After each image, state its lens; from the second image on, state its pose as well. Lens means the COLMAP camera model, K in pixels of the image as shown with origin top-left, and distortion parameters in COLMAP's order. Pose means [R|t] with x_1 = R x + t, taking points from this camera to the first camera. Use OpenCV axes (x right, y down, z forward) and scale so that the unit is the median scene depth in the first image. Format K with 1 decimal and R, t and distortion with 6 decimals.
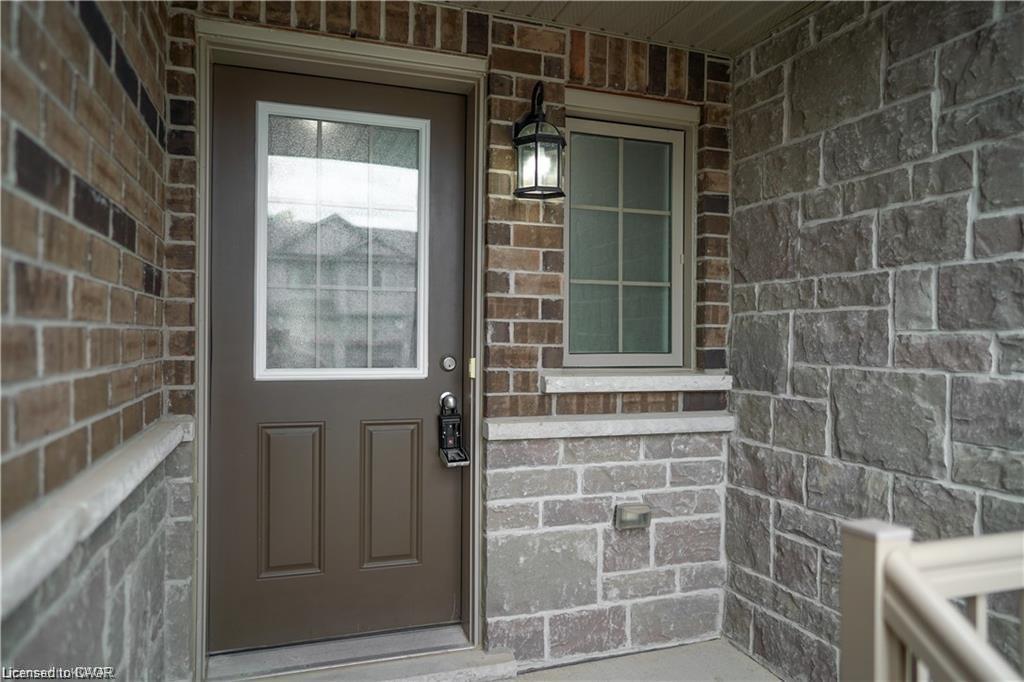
lens RADIAL K [[691.2, 0, 512.0], [0, 691.2, 341.0], [0, 0, 1]] dist [-0.003608, 0.000794]
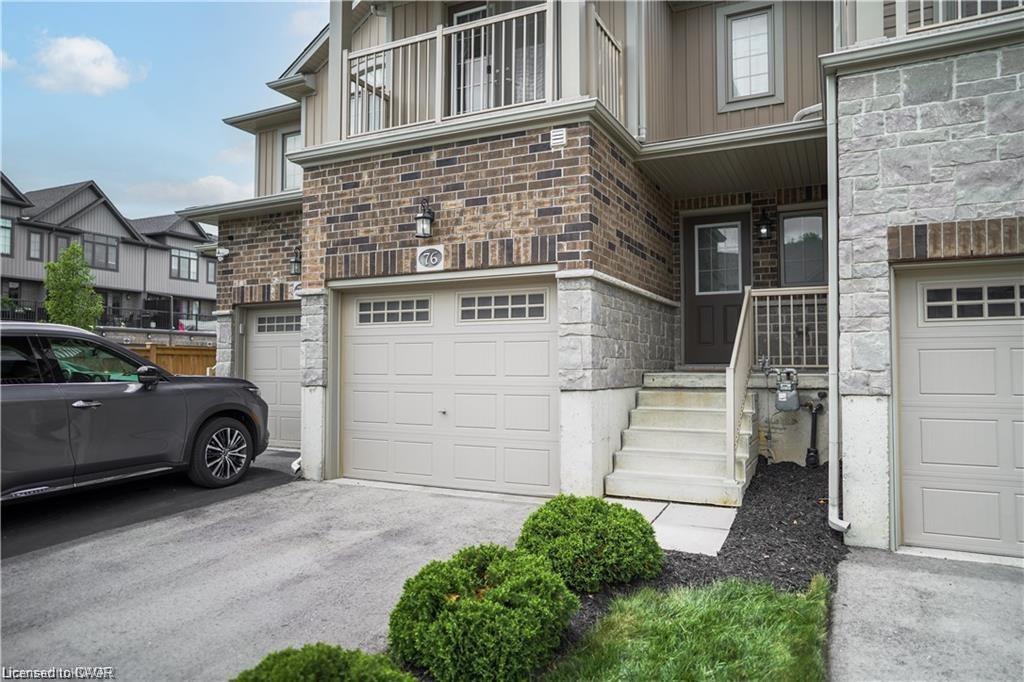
lens RADIAL K [[691.2, 0, 512.0], [0, 691.2, 341.0], [0, 0, 1]] dist [-0.003608, 0.000794]
pose [[0.705921, -0.033079, -0.707517, 1.624122], [0.007213, 0.999193, -0.039519, 0.454624], [0.708253, 0.022794, 0.705590, -2.458312]]
